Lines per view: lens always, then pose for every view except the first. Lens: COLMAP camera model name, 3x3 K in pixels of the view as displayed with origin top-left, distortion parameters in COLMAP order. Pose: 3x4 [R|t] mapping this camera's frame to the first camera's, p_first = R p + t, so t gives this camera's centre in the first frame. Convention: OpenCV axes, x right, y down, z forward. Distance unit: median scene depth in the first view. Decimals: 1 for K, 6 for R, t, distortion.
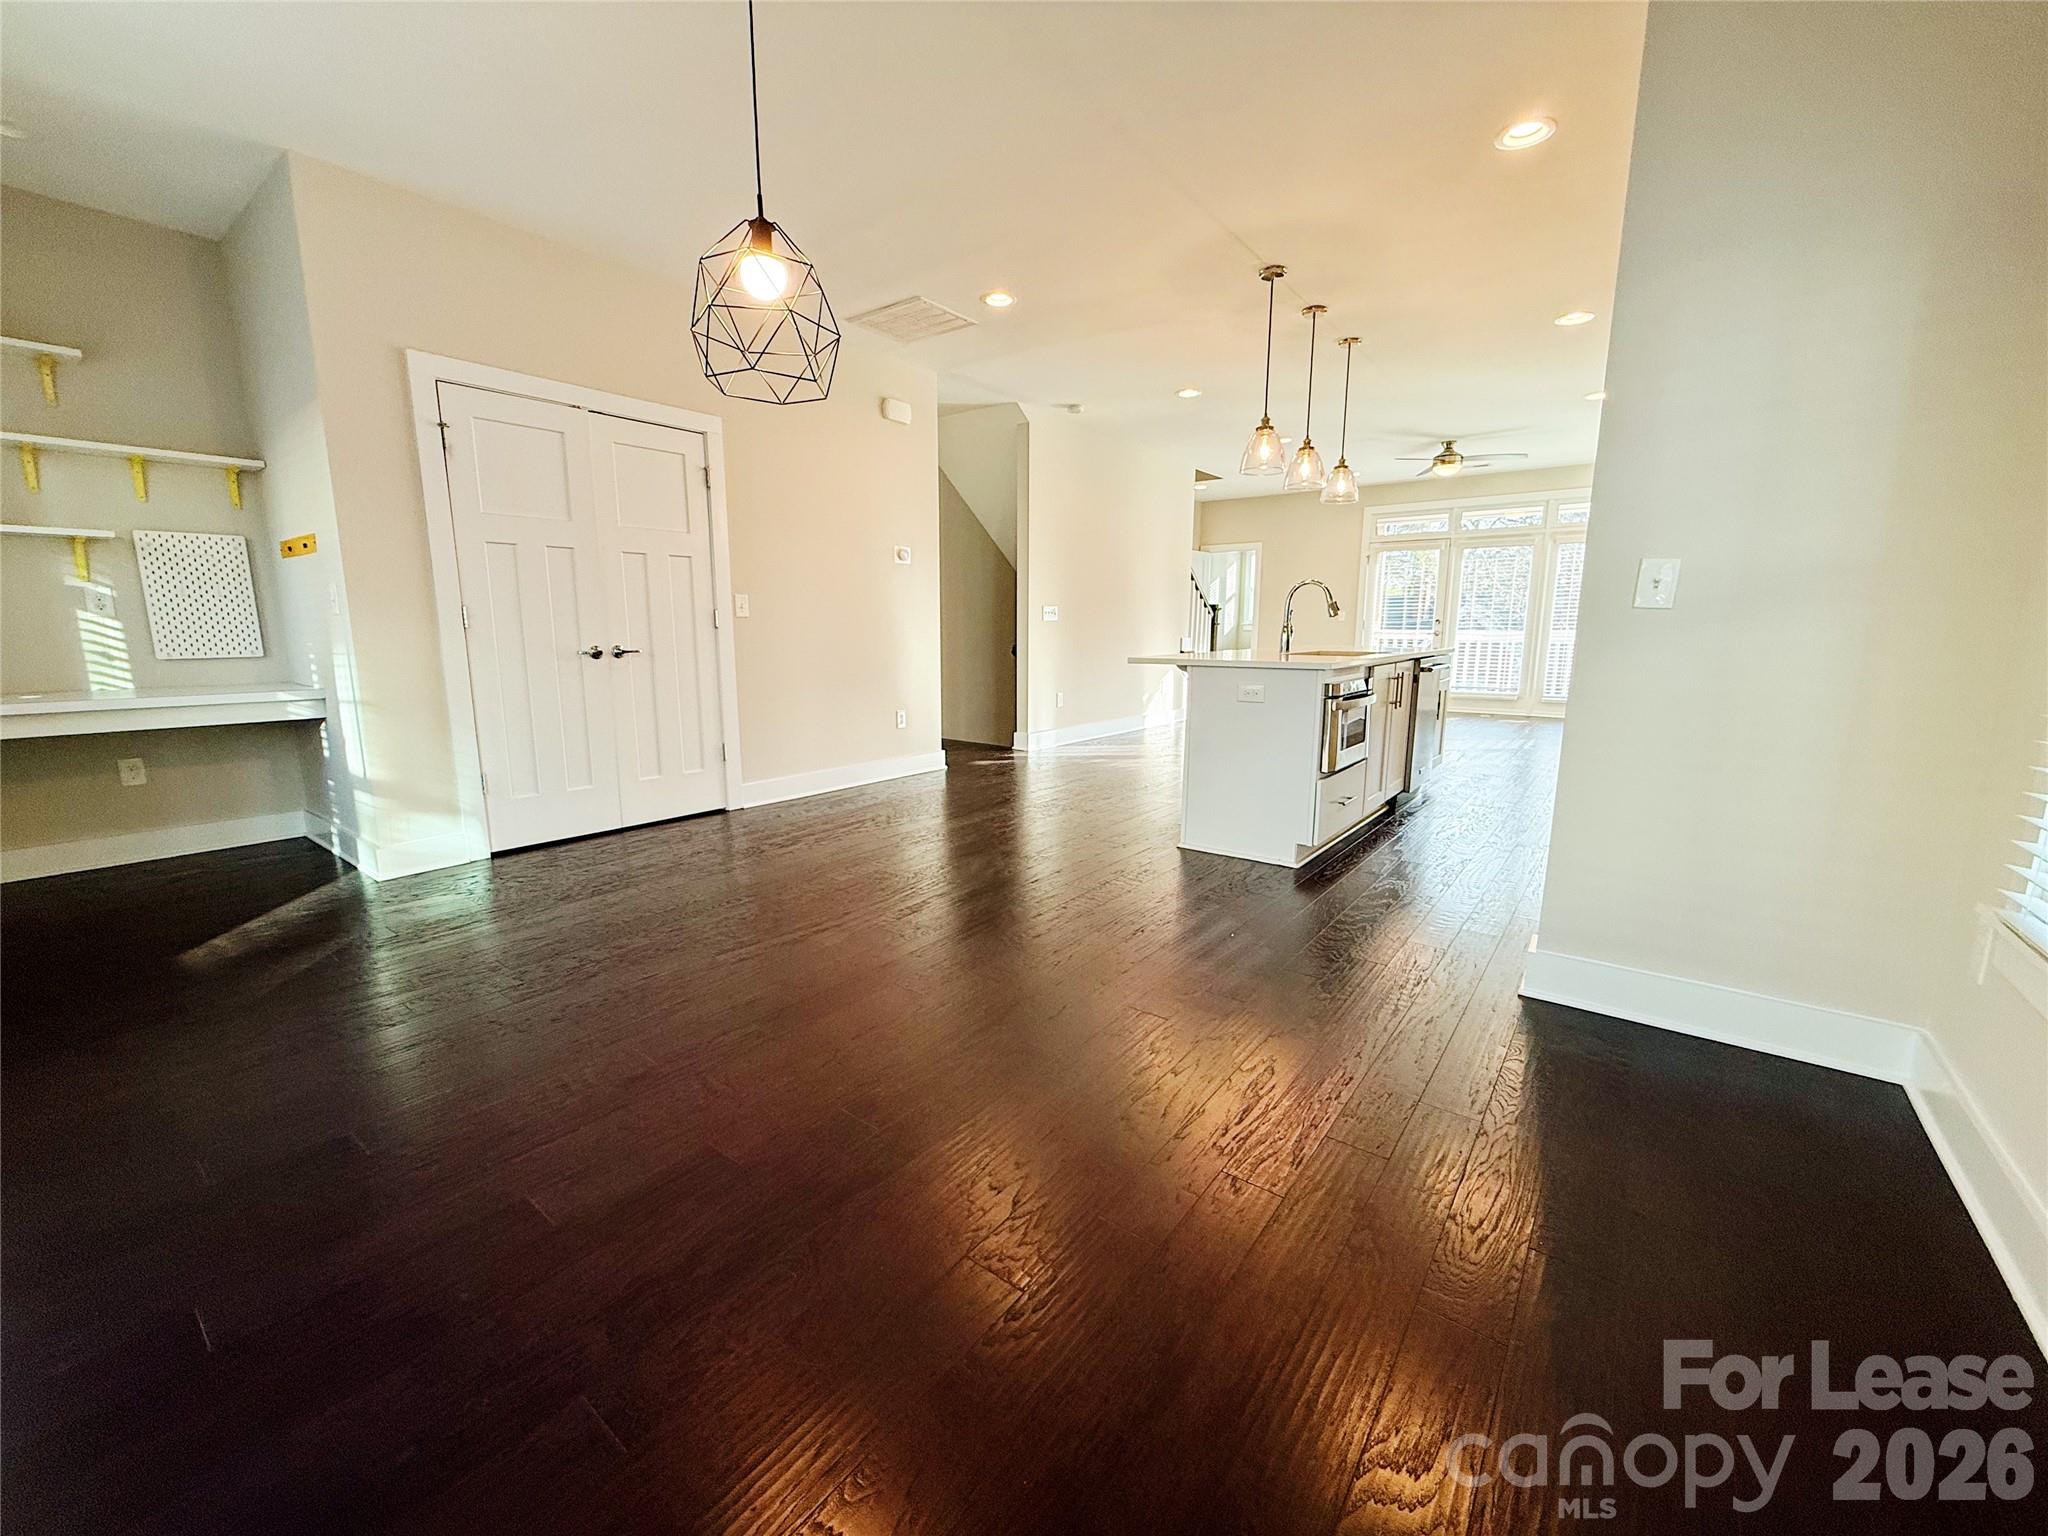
lens RADIAL K [[812.3, 0, 1009.6], [0, 812.3, 758.0], [0, 0, 1]] dist [0.001121, 0.000379]
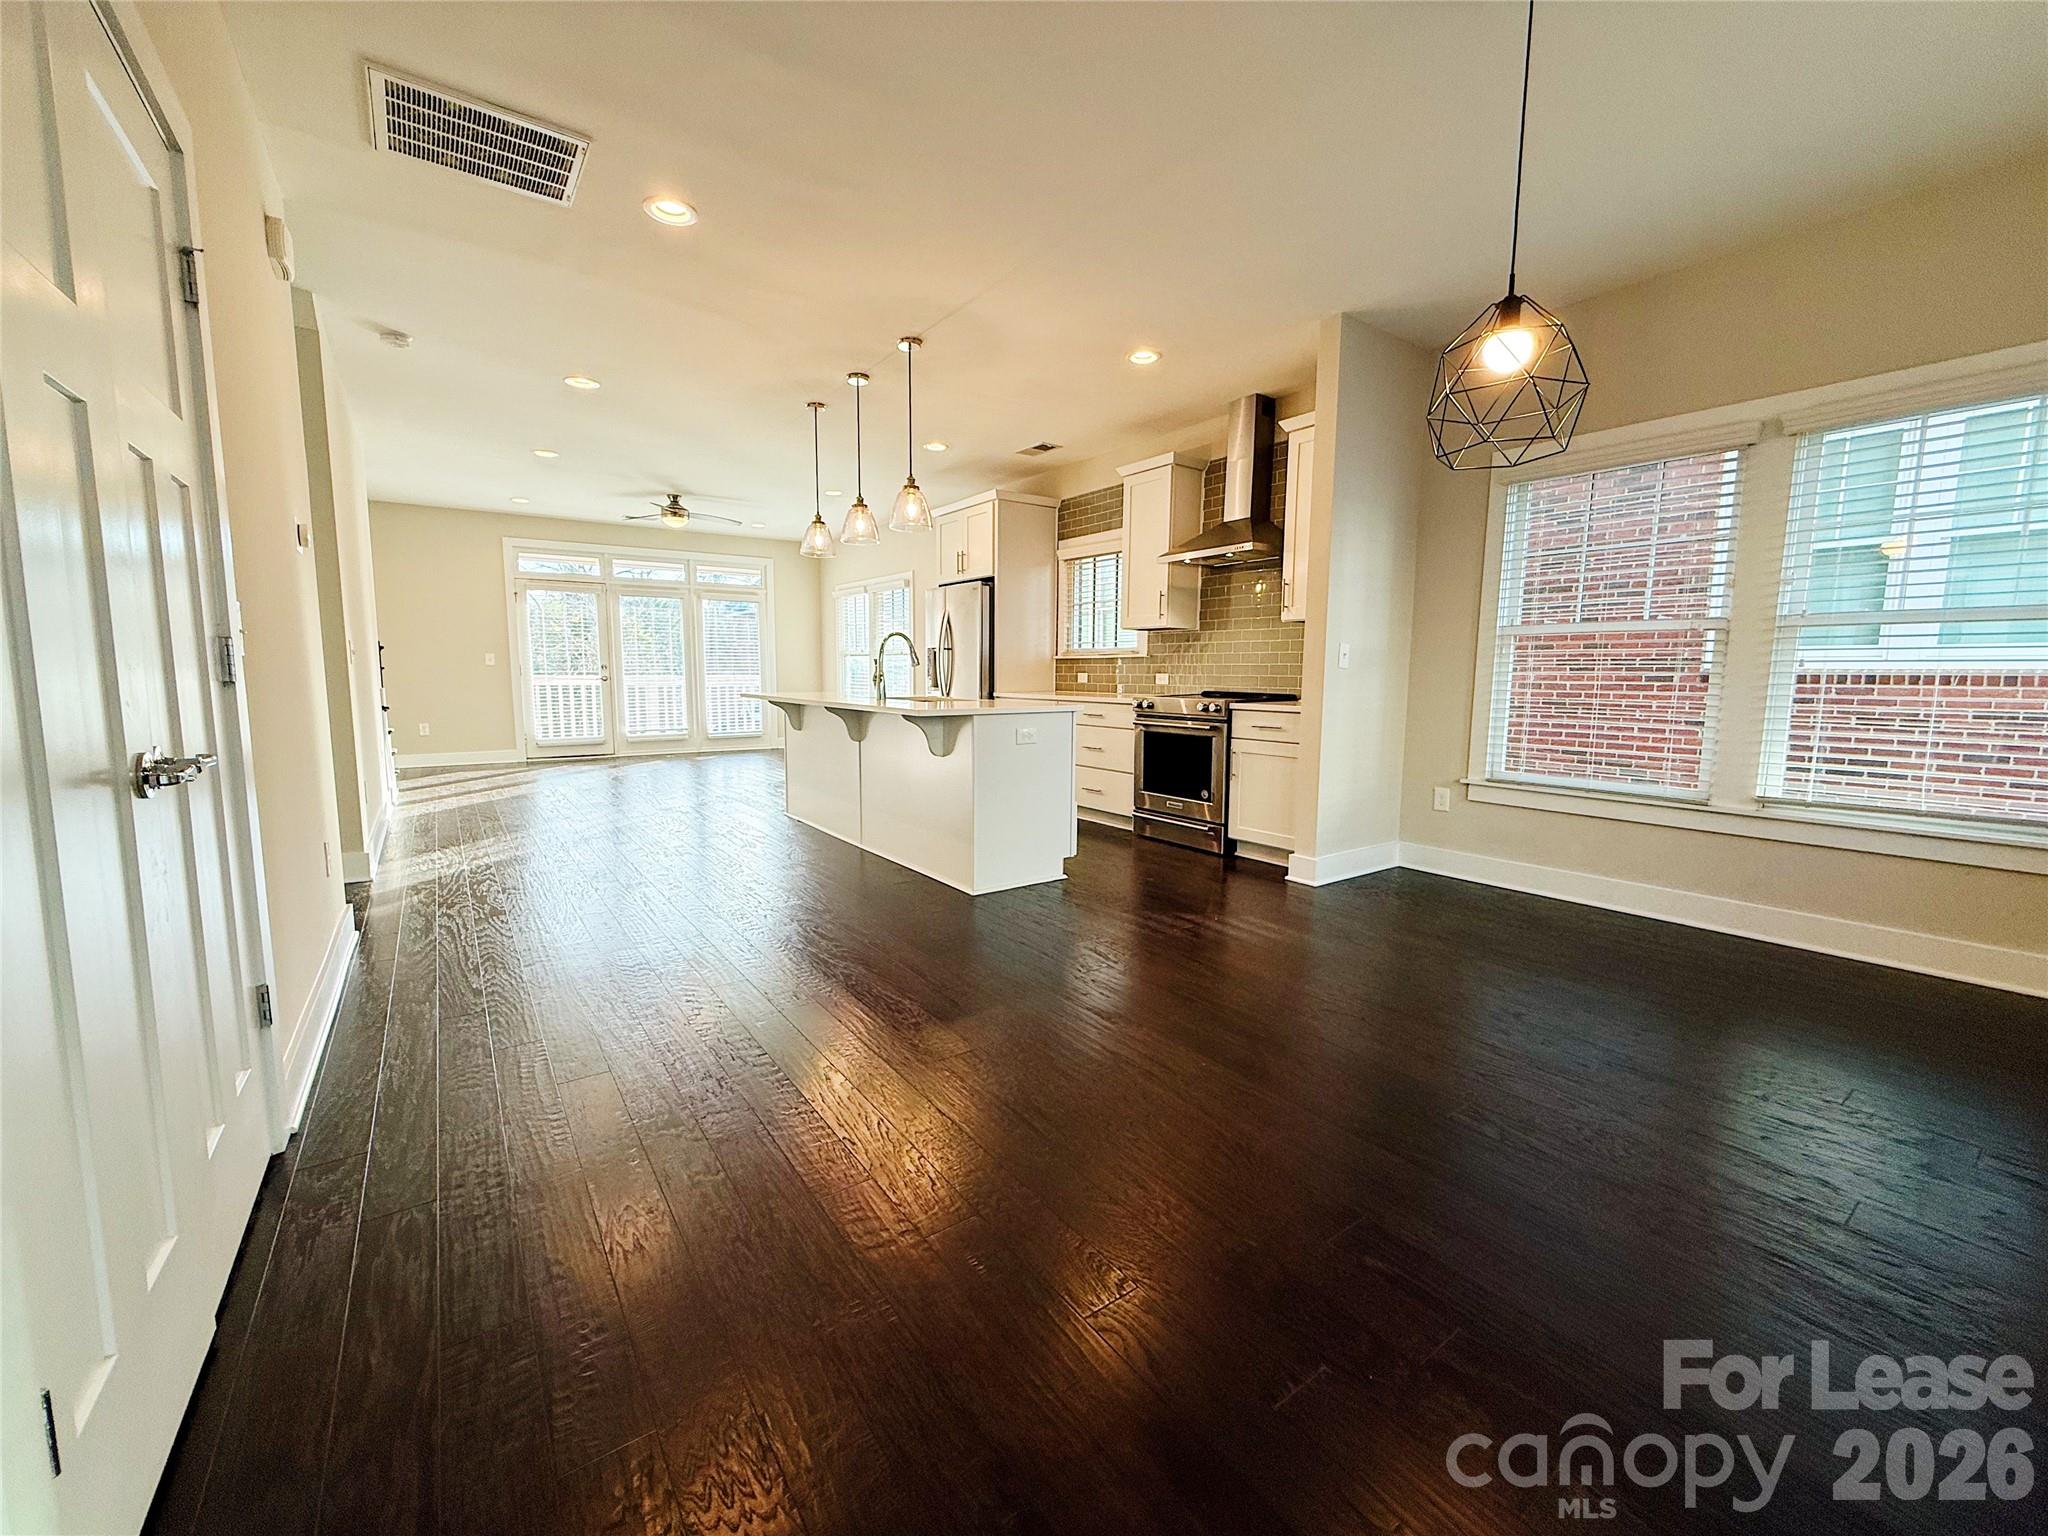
lens RADIAL K [[812.3, 0, 1010.7], [0, 812.3, 768.5], [0, 0, 1]] dist [0.001121, 0.000379]
pose [[0.284500, -0.115240, 0.951724, -0.361751], [0.151007, 0.985743, 0.074218, -0.057386], [-0.946708, 0.122602, 0.297846, 0.324969]]
